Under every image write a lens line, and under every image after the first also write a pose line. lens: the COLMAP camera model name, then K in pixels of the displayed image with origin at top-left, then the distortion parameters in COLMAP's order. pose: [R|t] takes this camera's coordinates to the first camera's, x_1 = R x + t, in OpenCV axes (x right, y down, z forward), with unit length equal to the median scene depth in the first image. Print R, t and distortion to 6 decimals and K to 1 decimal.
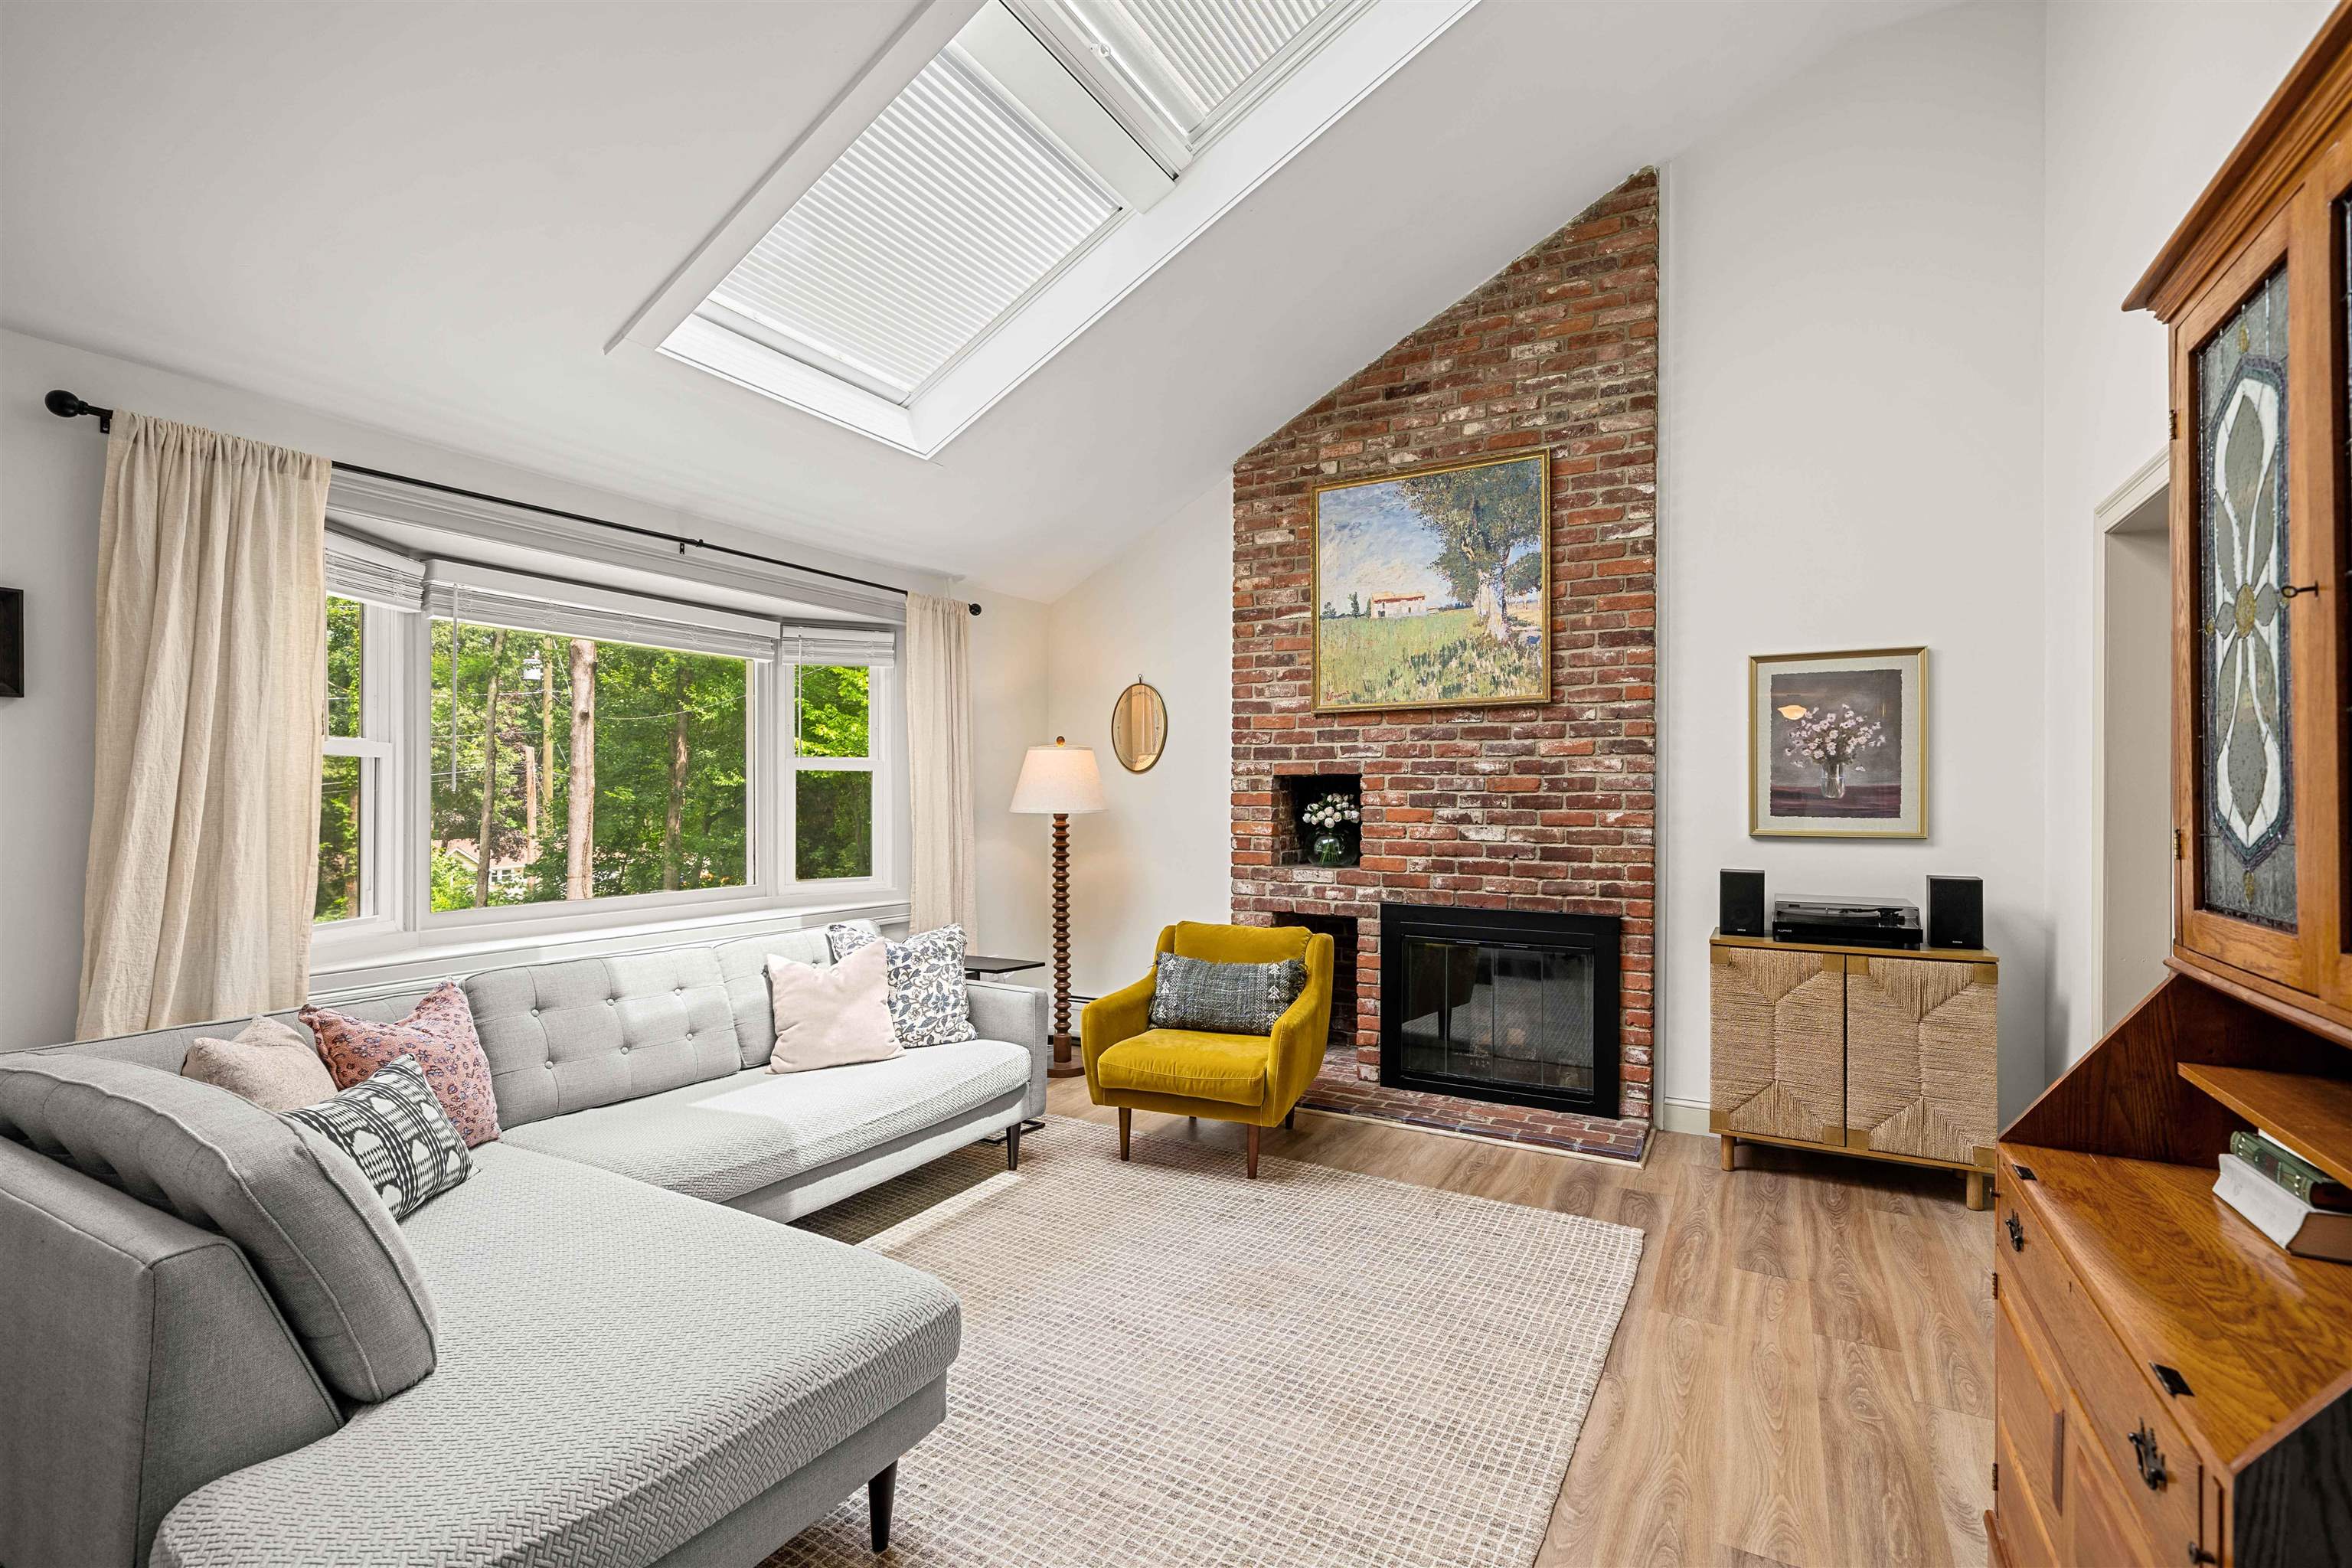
lens RADIAL K [[1158.6, 0, 1266.6], [0, 1158.6, 790.8], [0, 0, 1]] dist [0.001665, -0.001136]
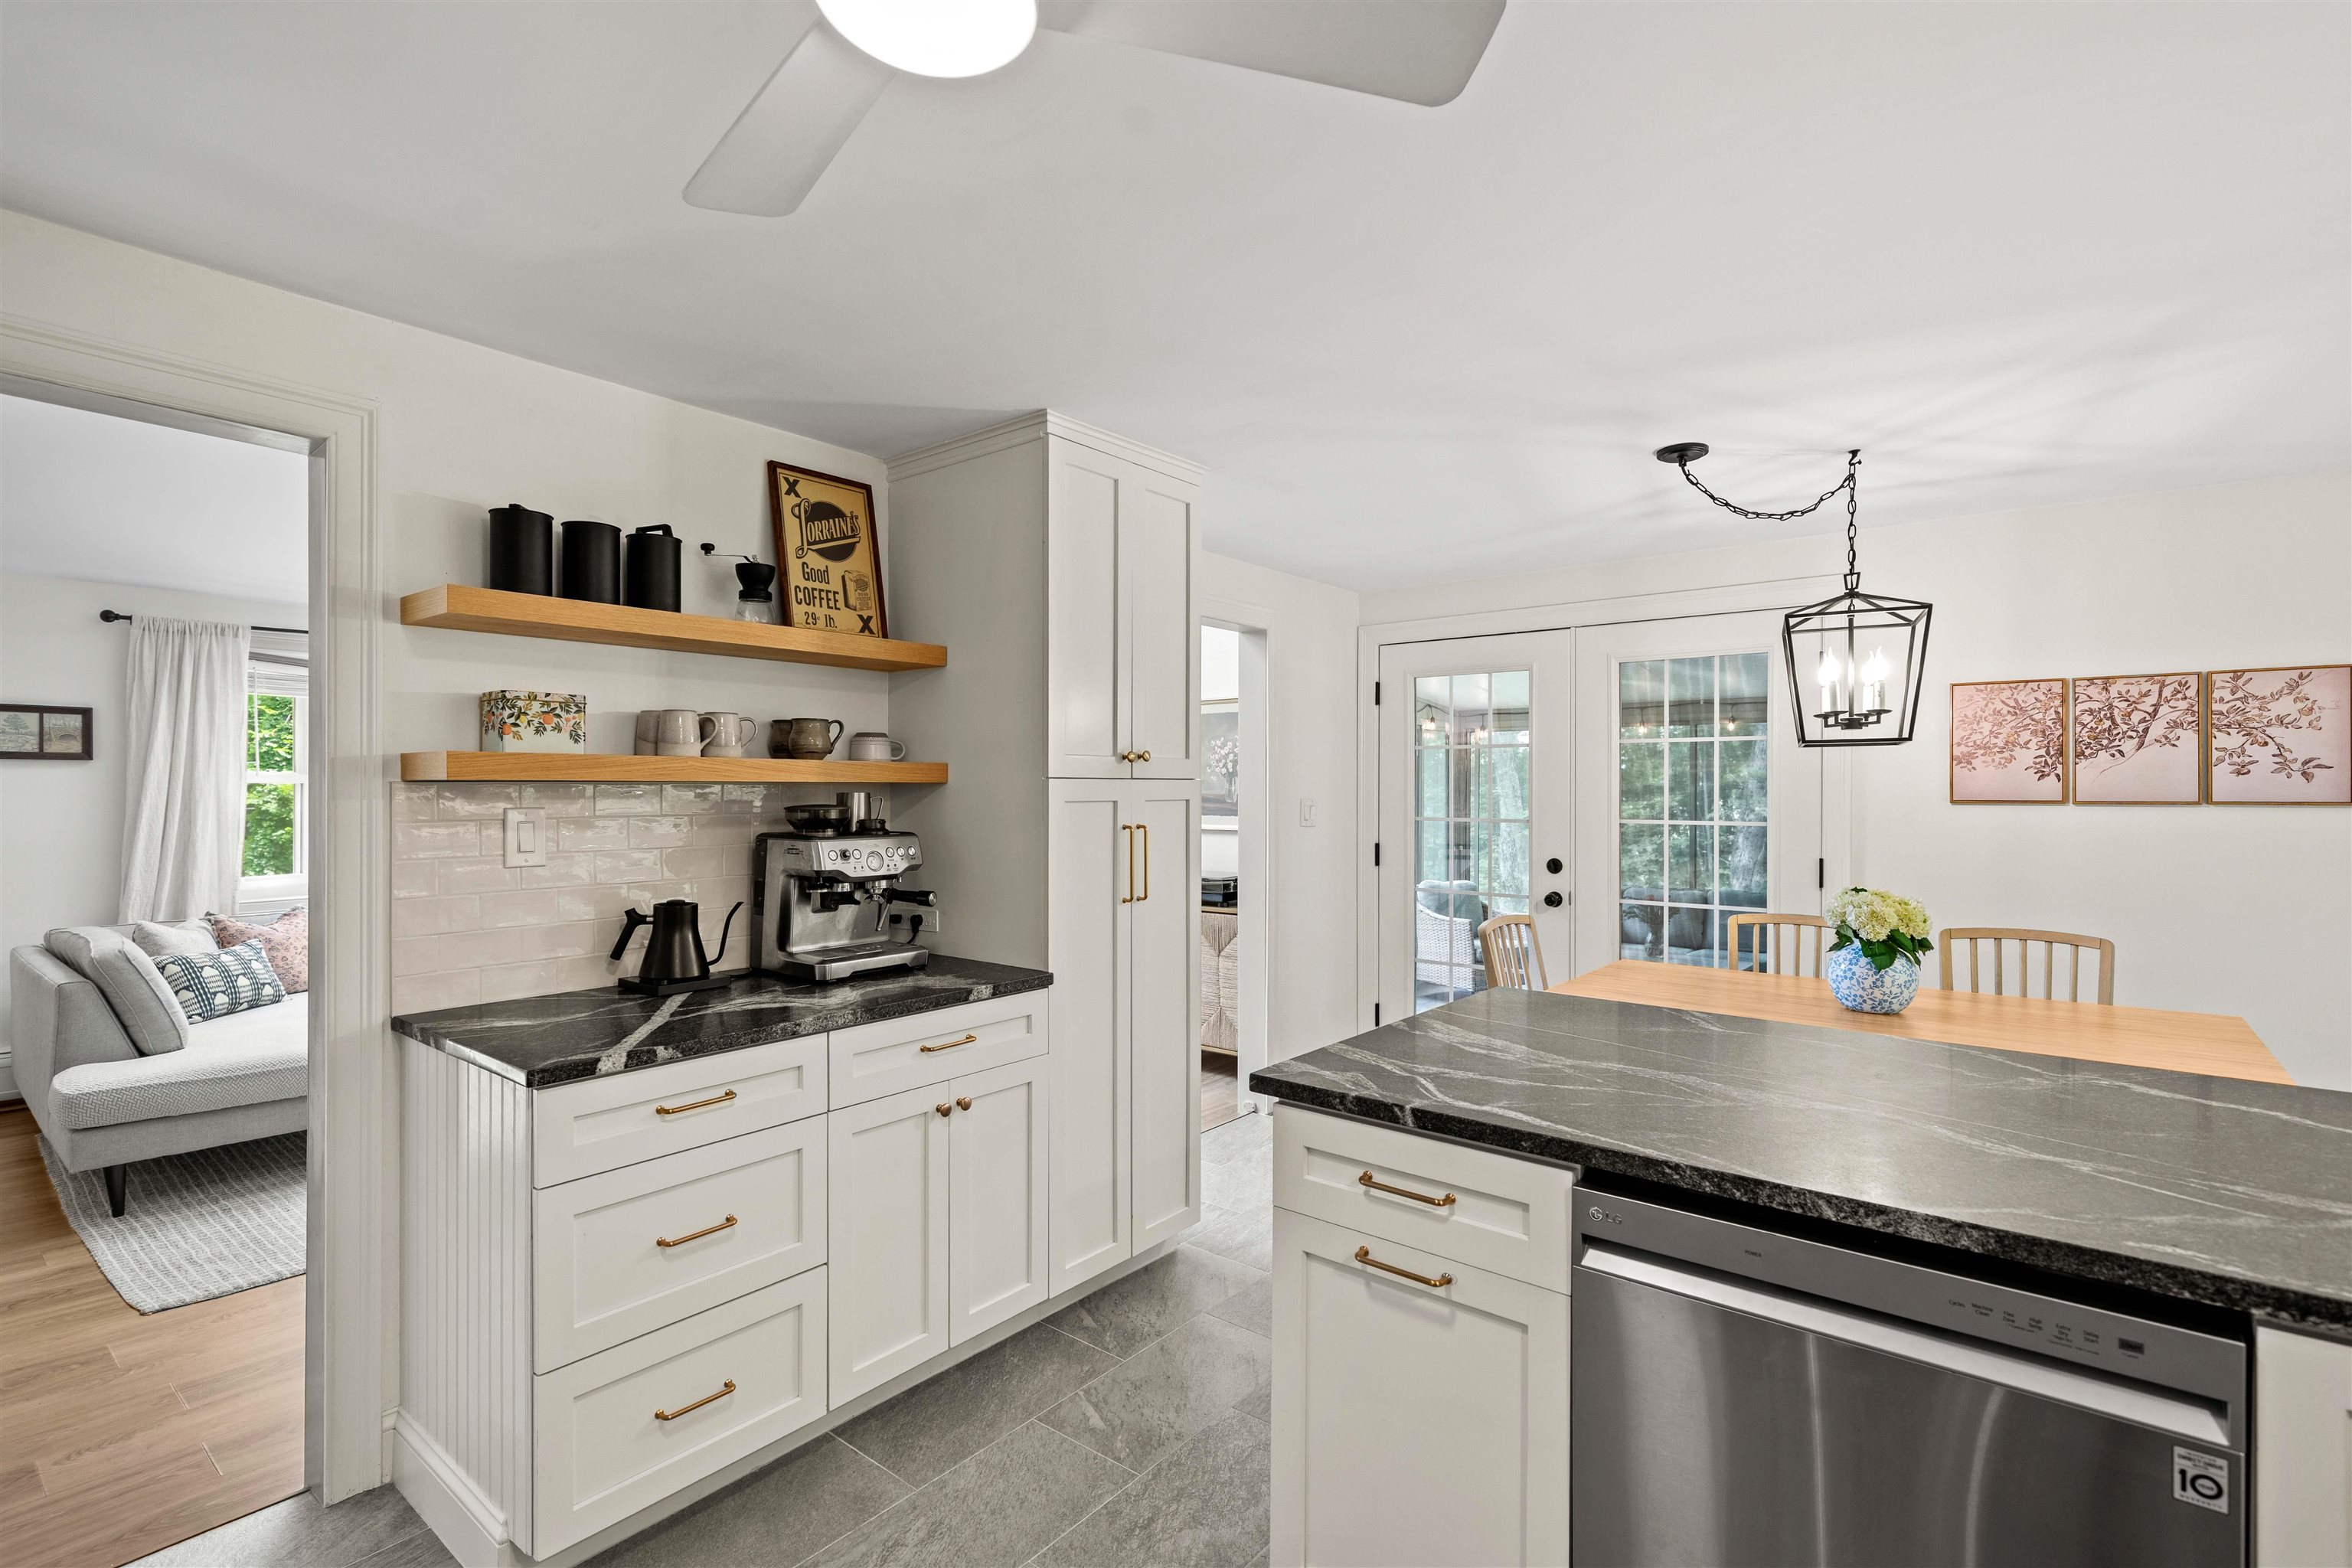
lens RADIAL K [[1158.6, 0, 1185.4], [0, 1158.6, 782.6], [0, 0, 1]] dist [0.001665, -0.001136]
pose [[0.984495, -0.006570, -0.175287, 1.132514], [0.005762, 0.999970, -0.005118, -0.017581], [0.175316, 0.004028, 0.984504, -0.647112]]
